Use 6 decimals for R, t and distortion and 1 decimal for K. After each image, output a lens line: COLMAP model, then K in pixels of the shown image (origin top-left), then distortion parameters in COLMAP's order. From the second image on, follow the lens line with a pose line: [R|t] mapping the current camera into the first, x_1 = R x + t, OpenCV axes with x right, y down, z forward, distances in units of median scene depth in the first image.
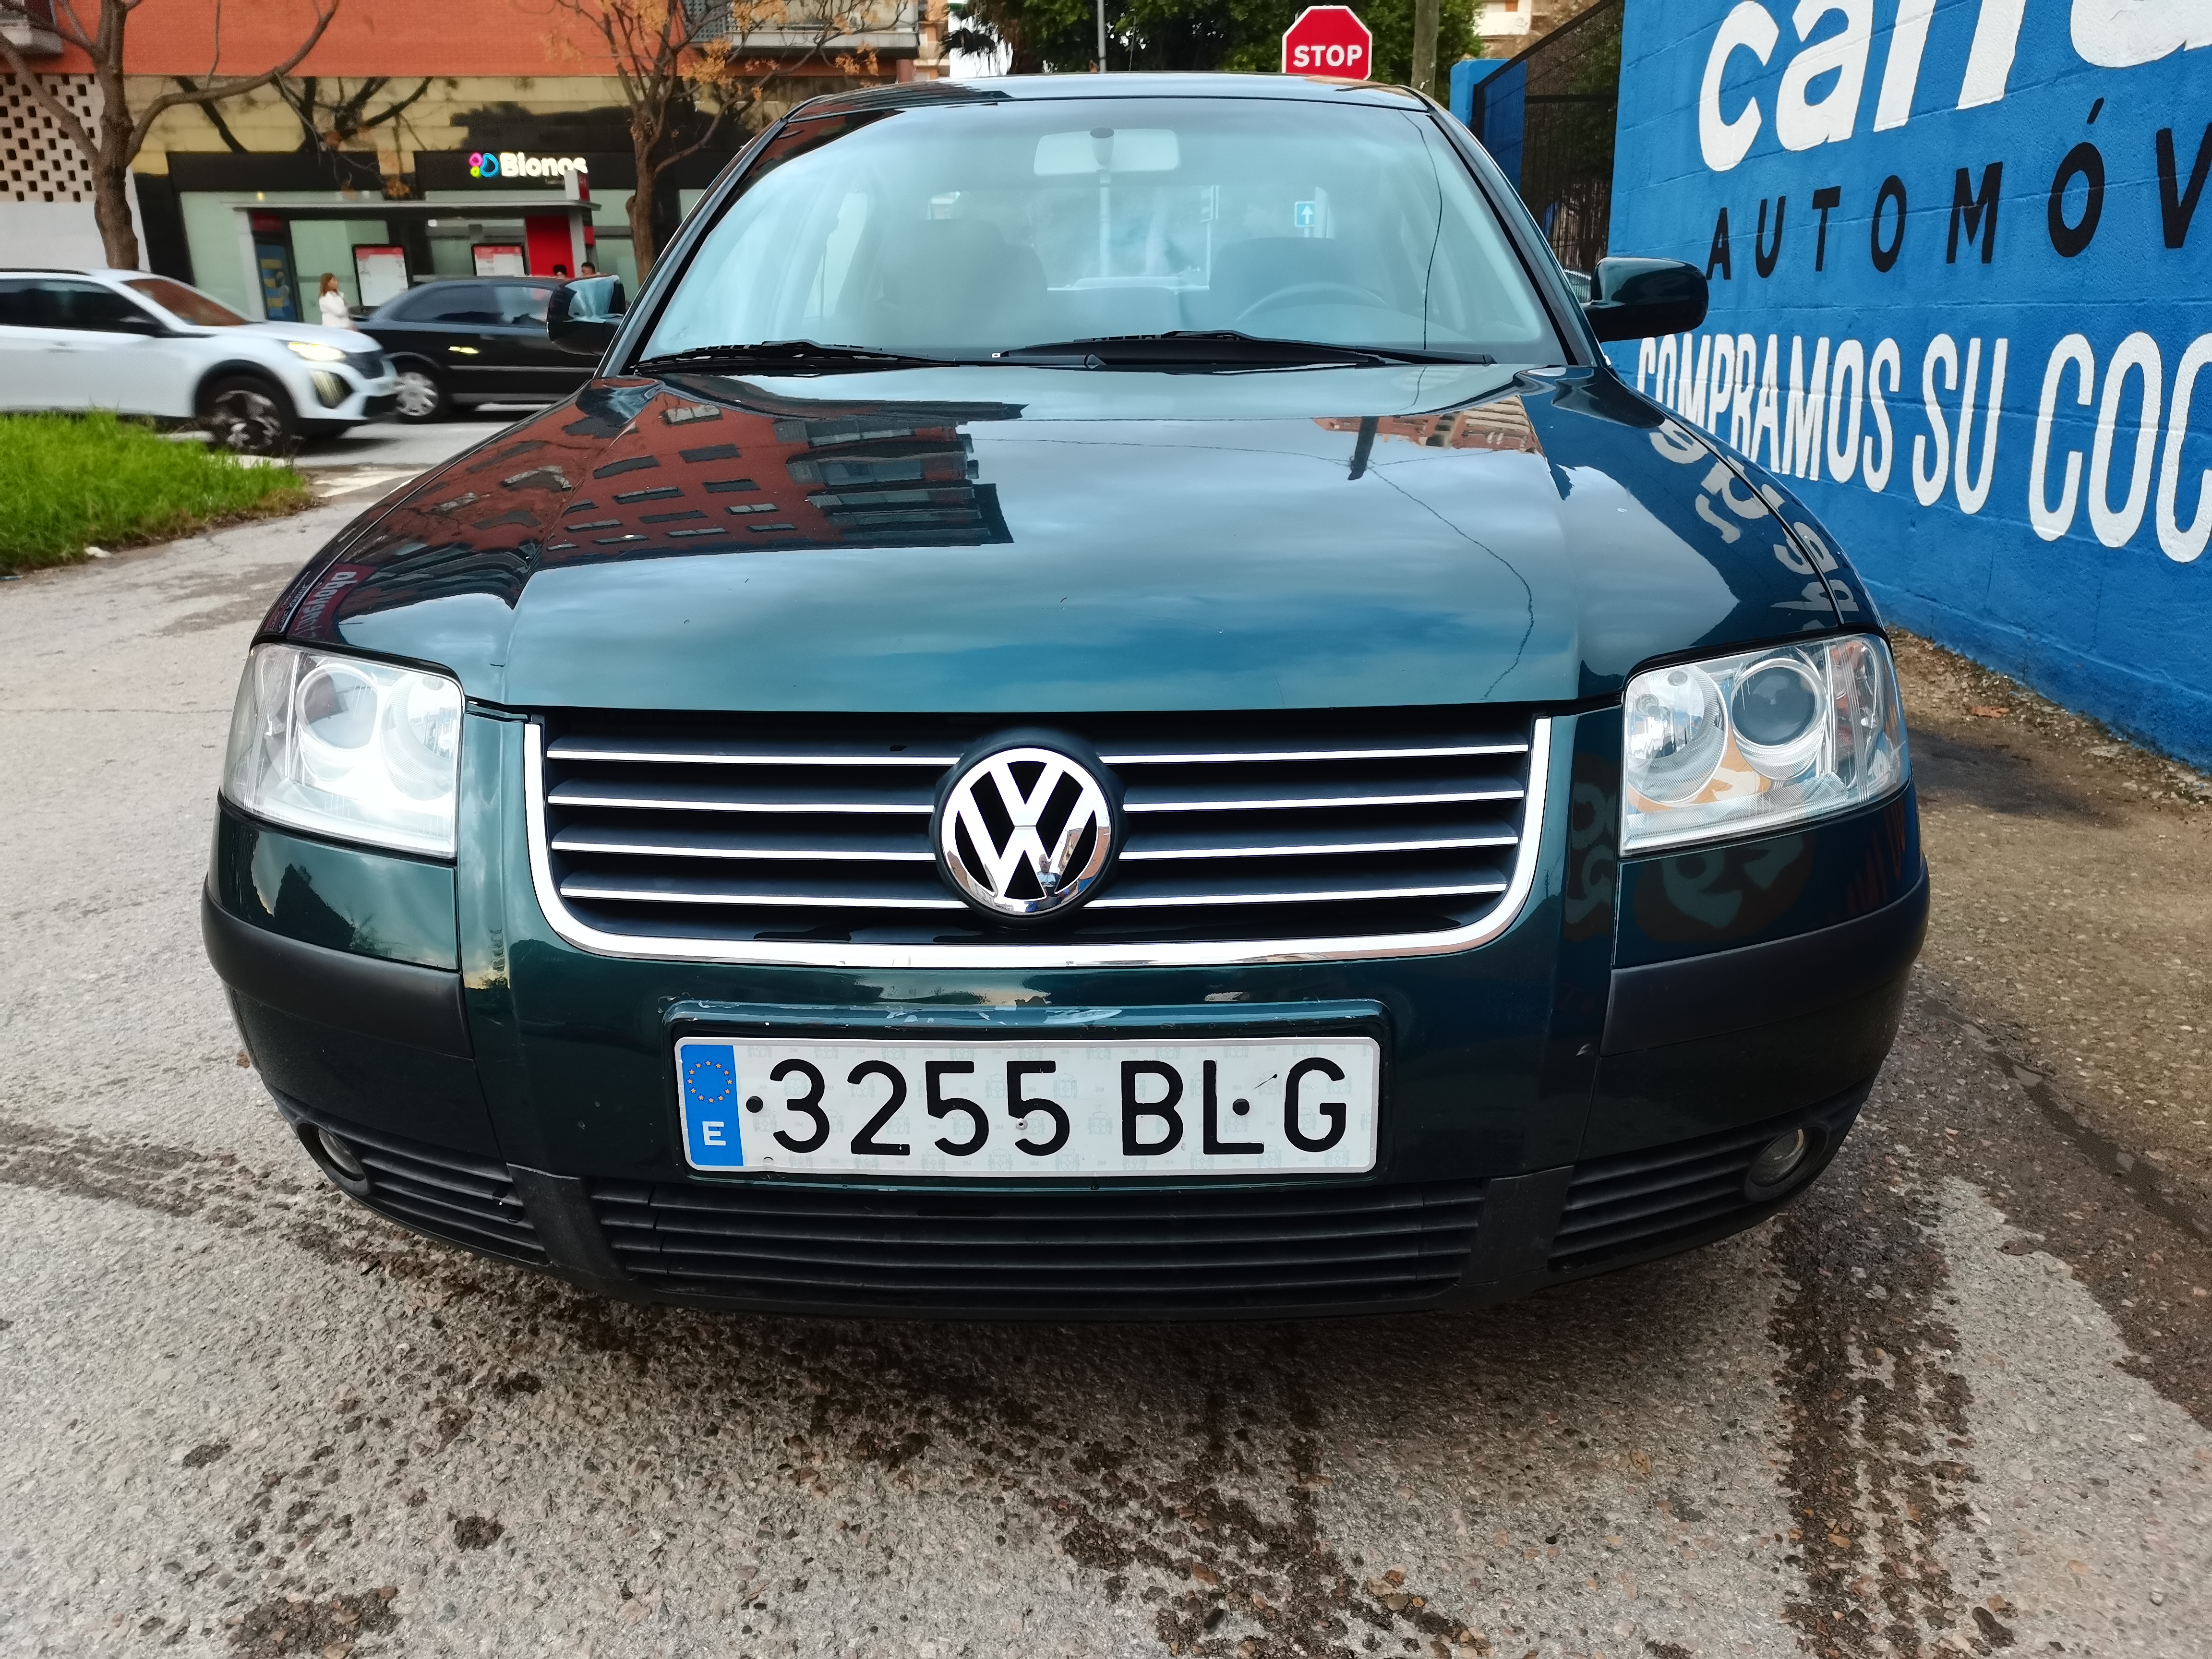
lens RADIAL K [[1703.6, 0, 1106.0], [0, 1703.6, 829.5], [0, 0, 1]] dist [0.025824, 0.003493]
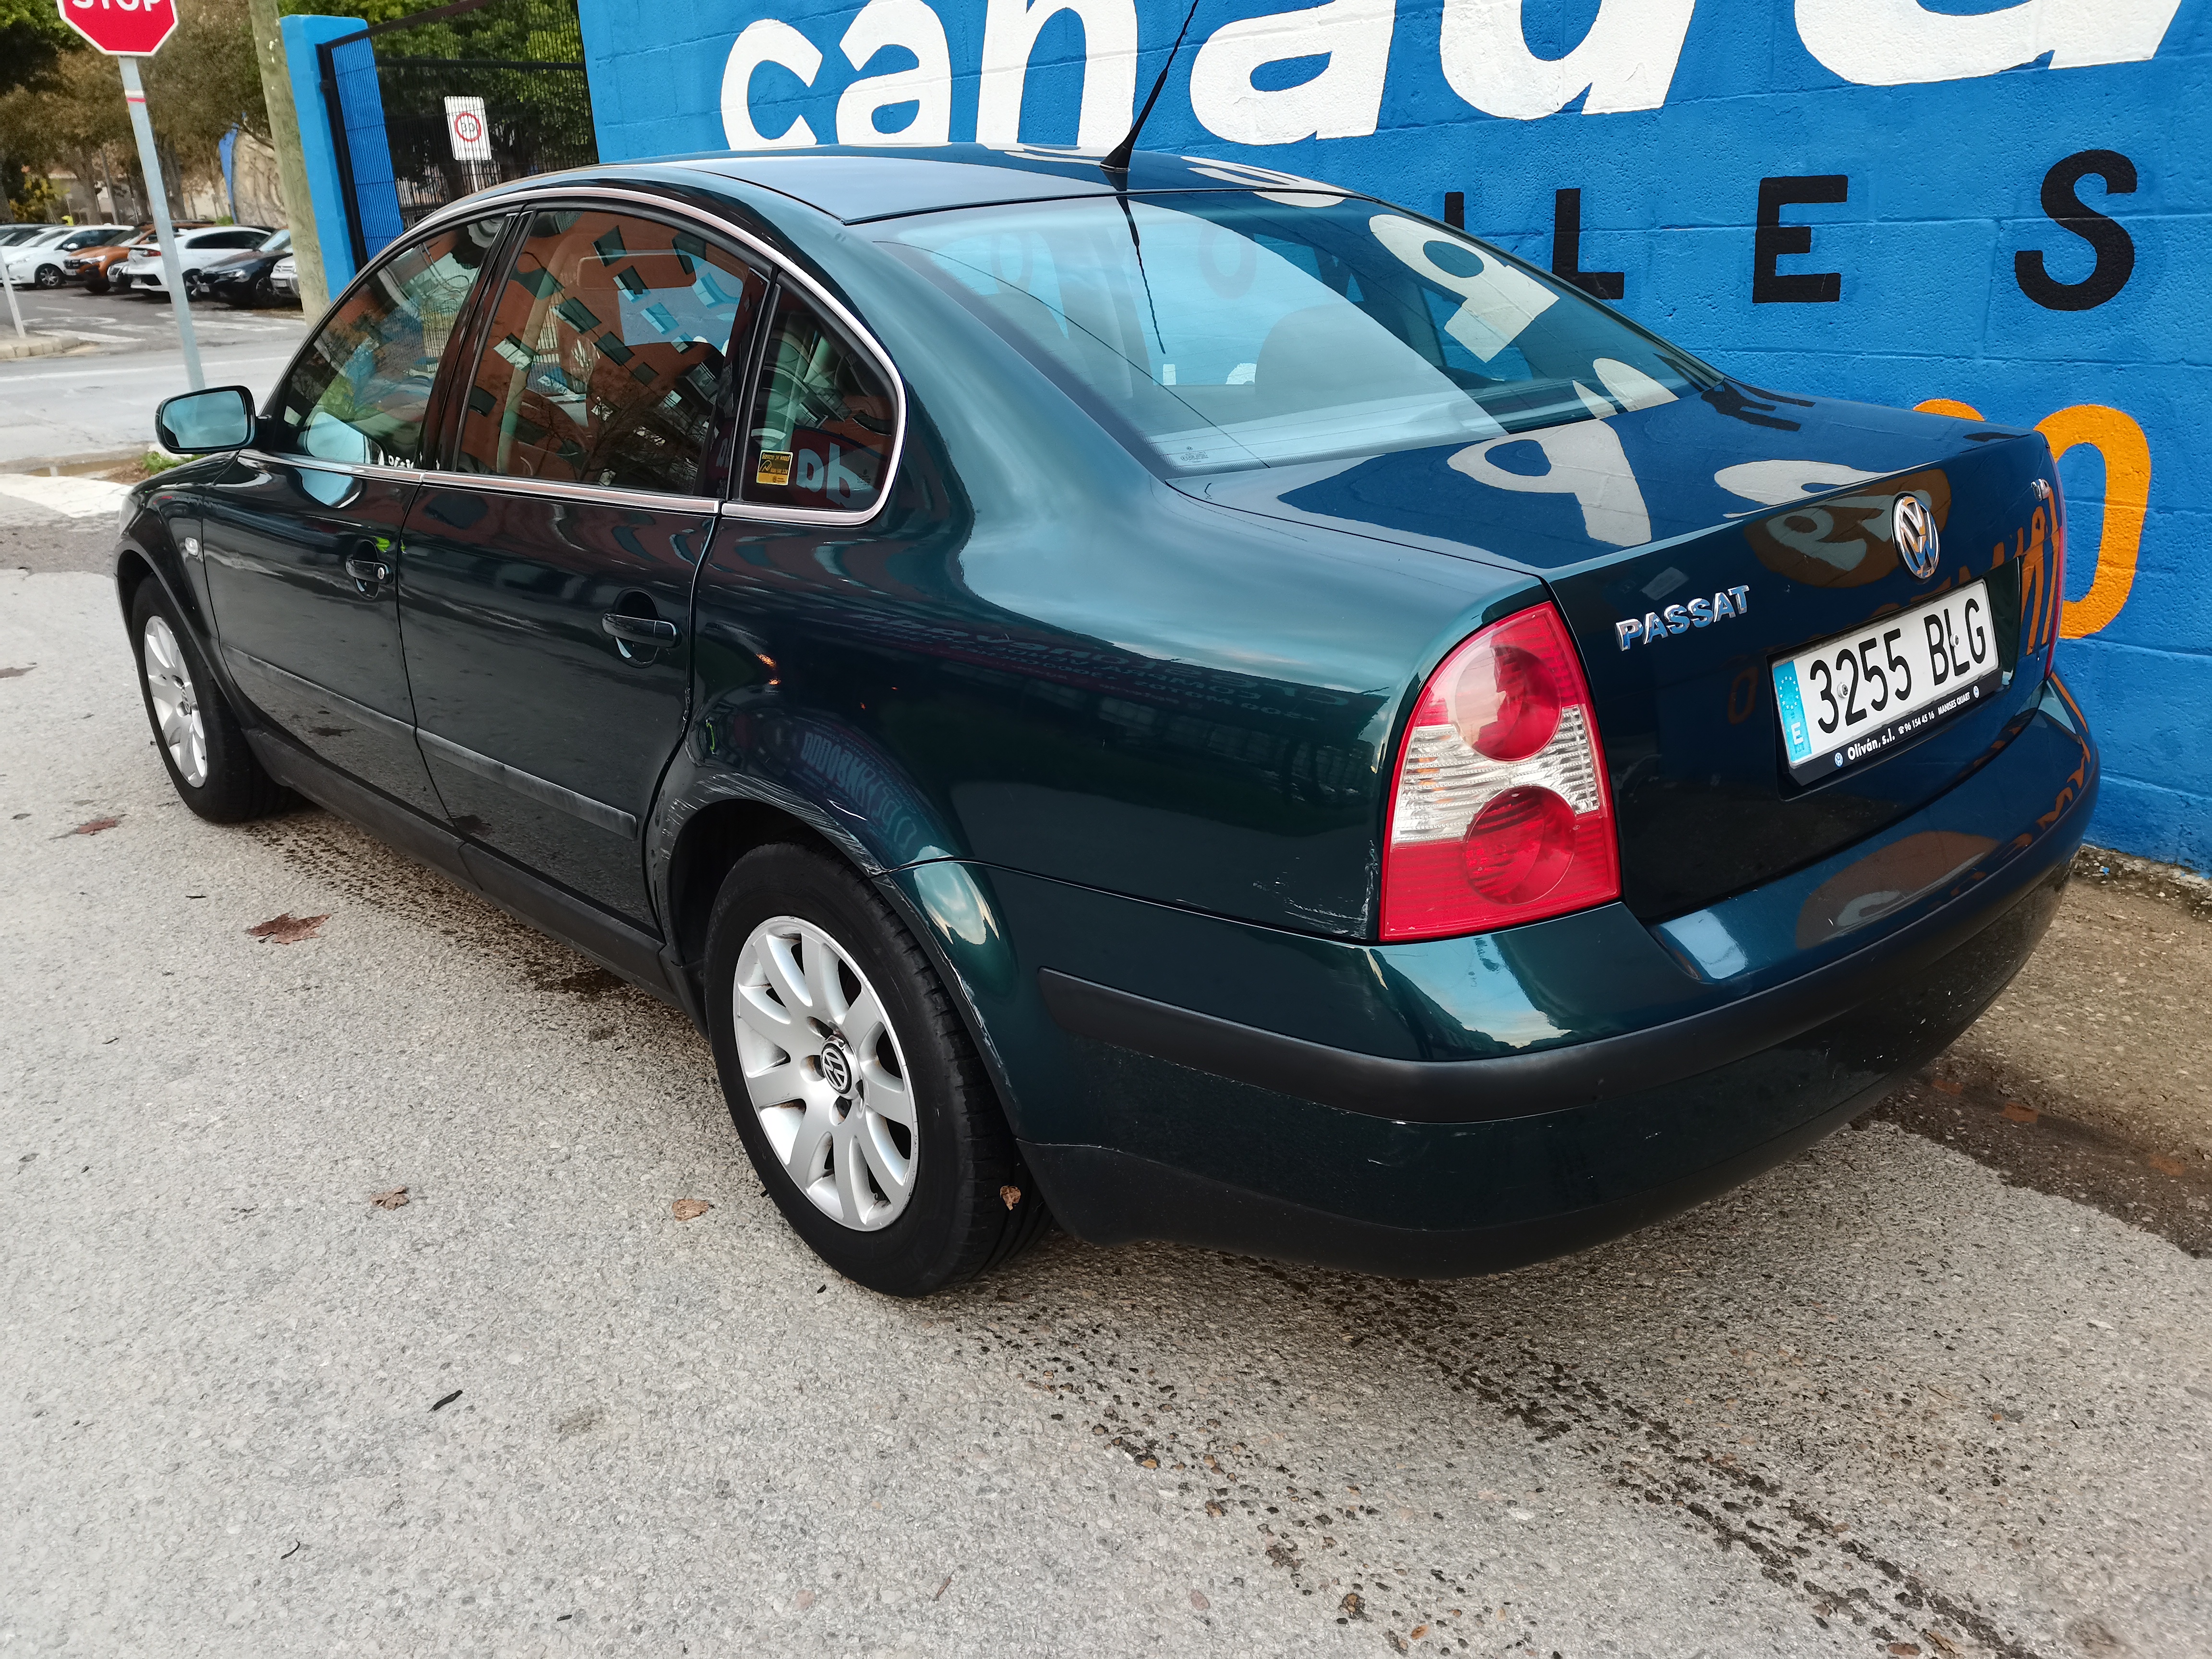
lens RADIAL K [[1689.1, 0, 1106.3], [0, 1689.1, 827.4], [0, 0, 1]] dist [0.036670, -0.010624]
pose [[0.753851, -0.236519, 0.612999, -0.354101], [0.212252, 0.970604, 0.113475, -0.135343], [-0.621818, 0.044567, 0.781892, 0.152141]]
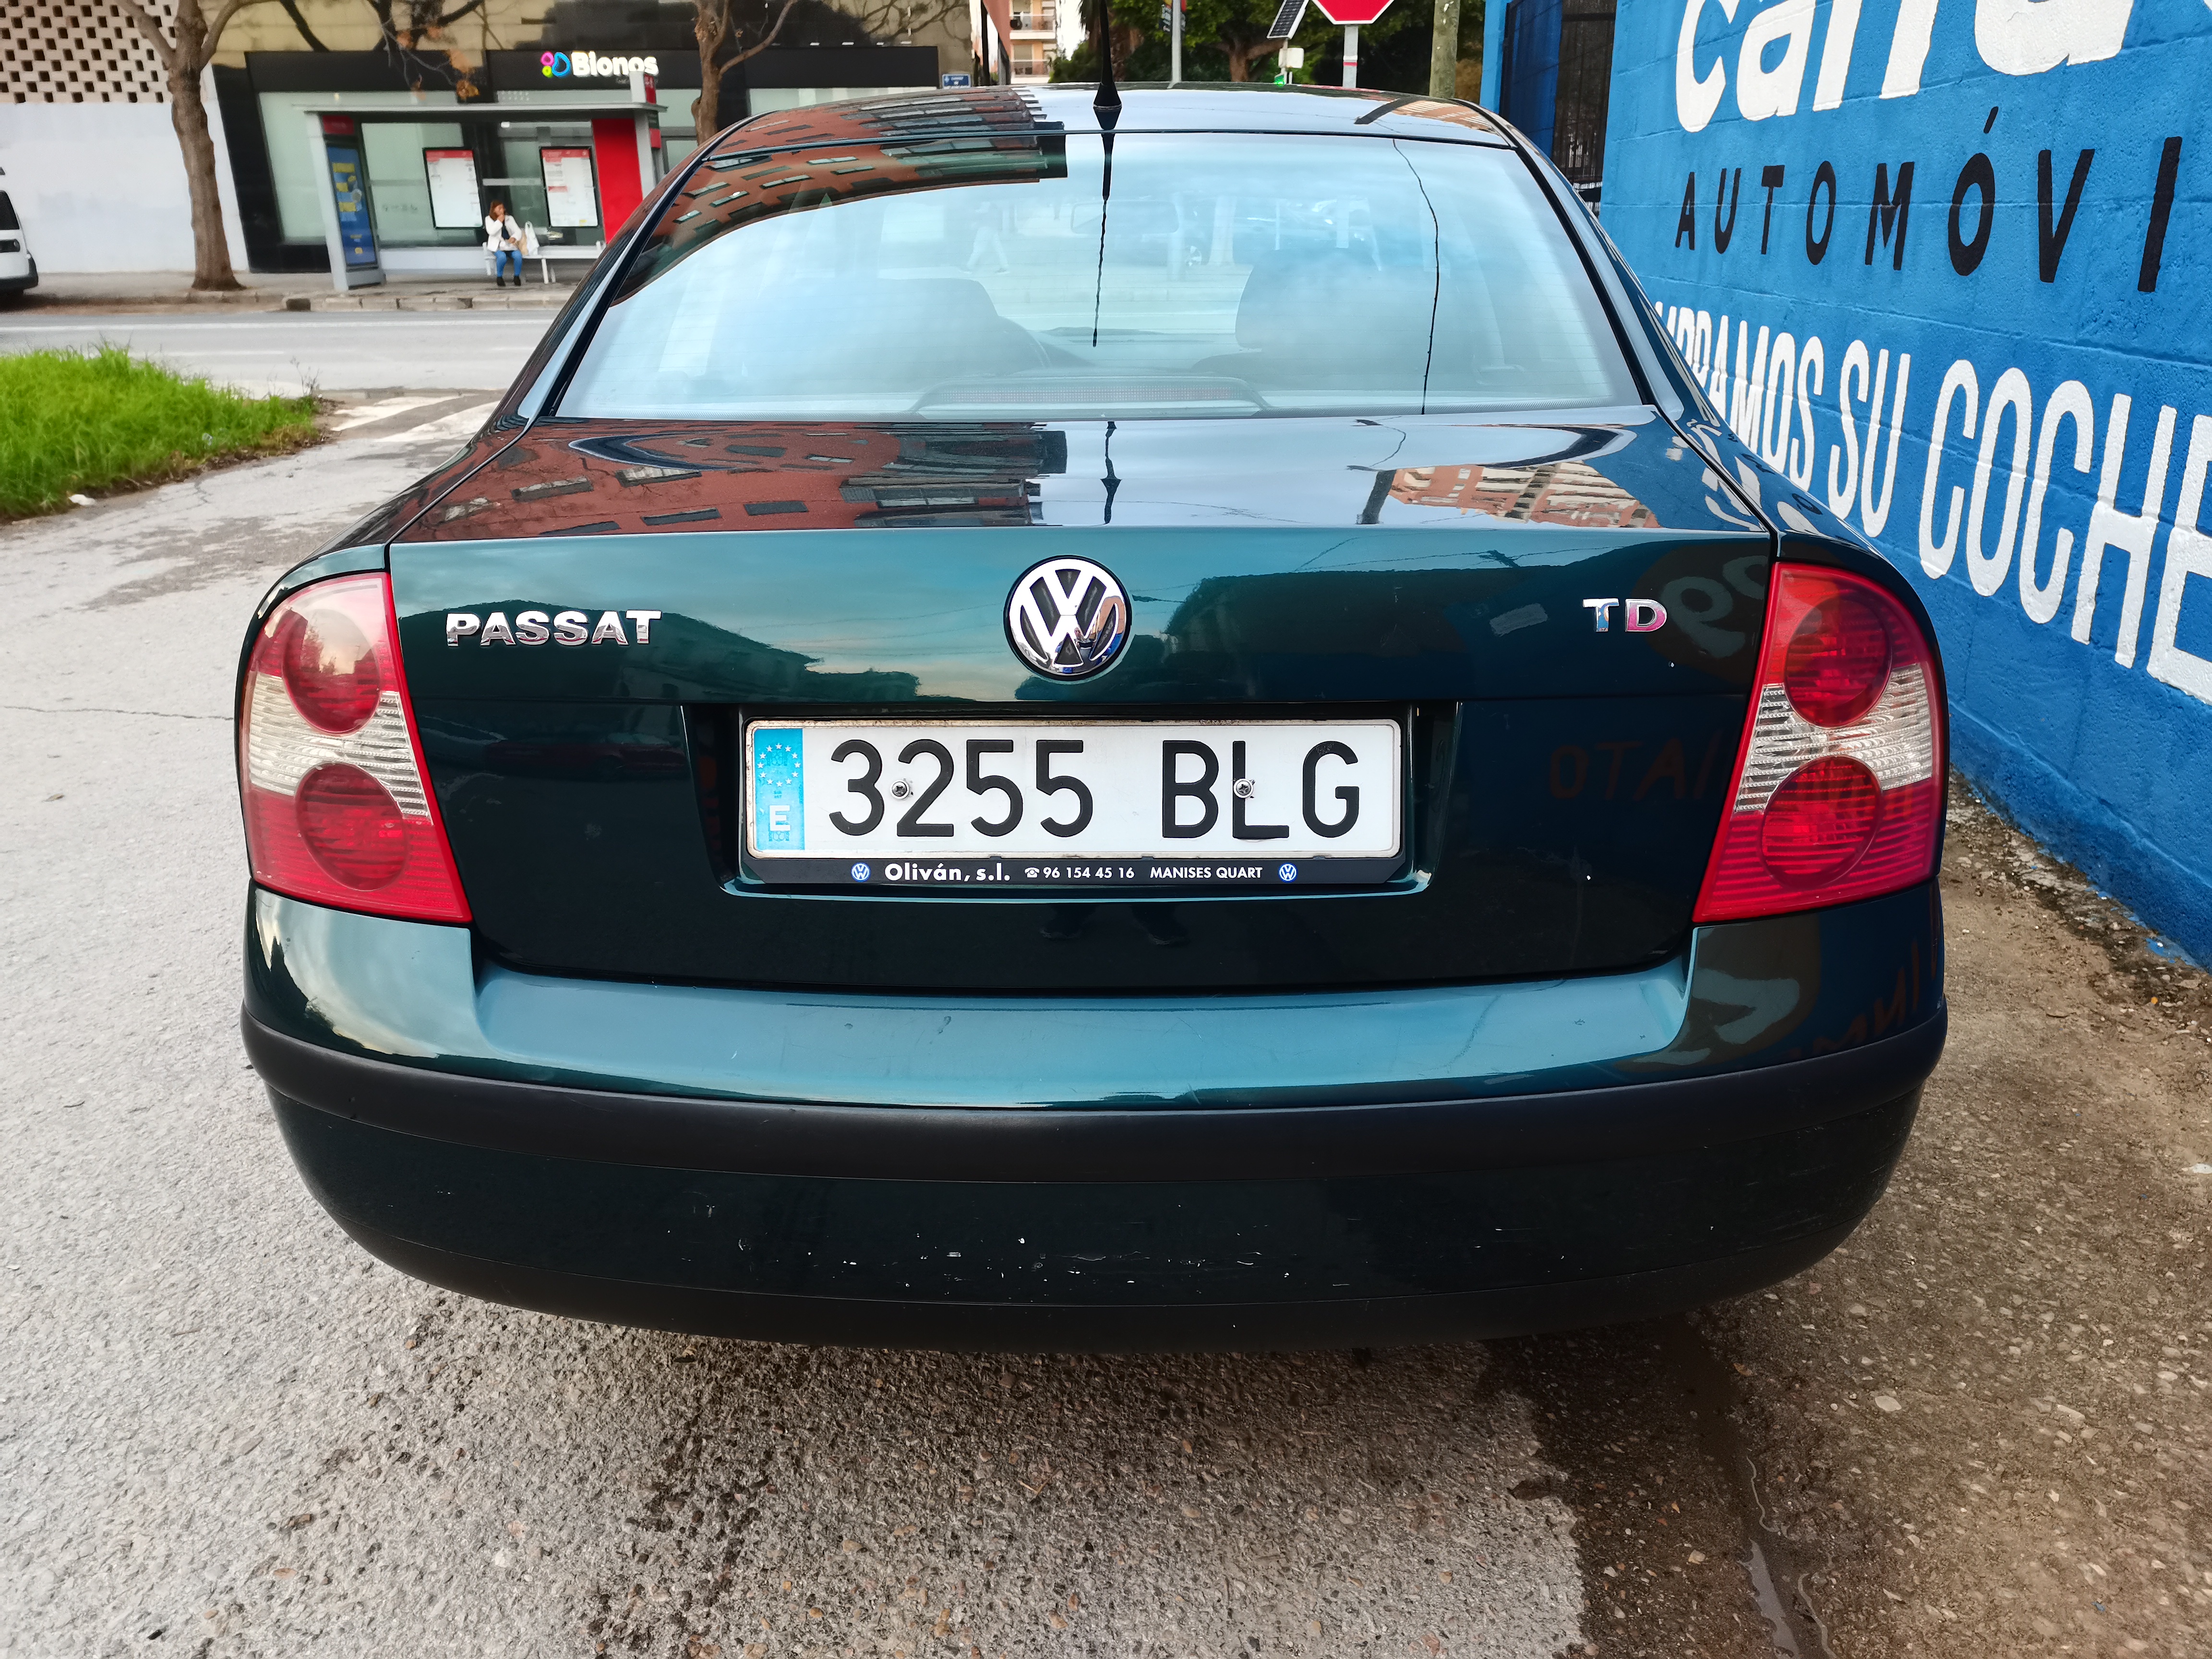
lens RADIAL K [[1704.9, 0, 1118.0], [0, 1704.9, 821.3], [0, 0, 1]] dist [0.022500, 0.007668]
pose [[0.998195, 0.022182, -0.055816, 0.174850], [-0.018963, 0.998162, 0.057561, -0.089411], [0.056990, -0.056399, 0.996780, 0.031275]]
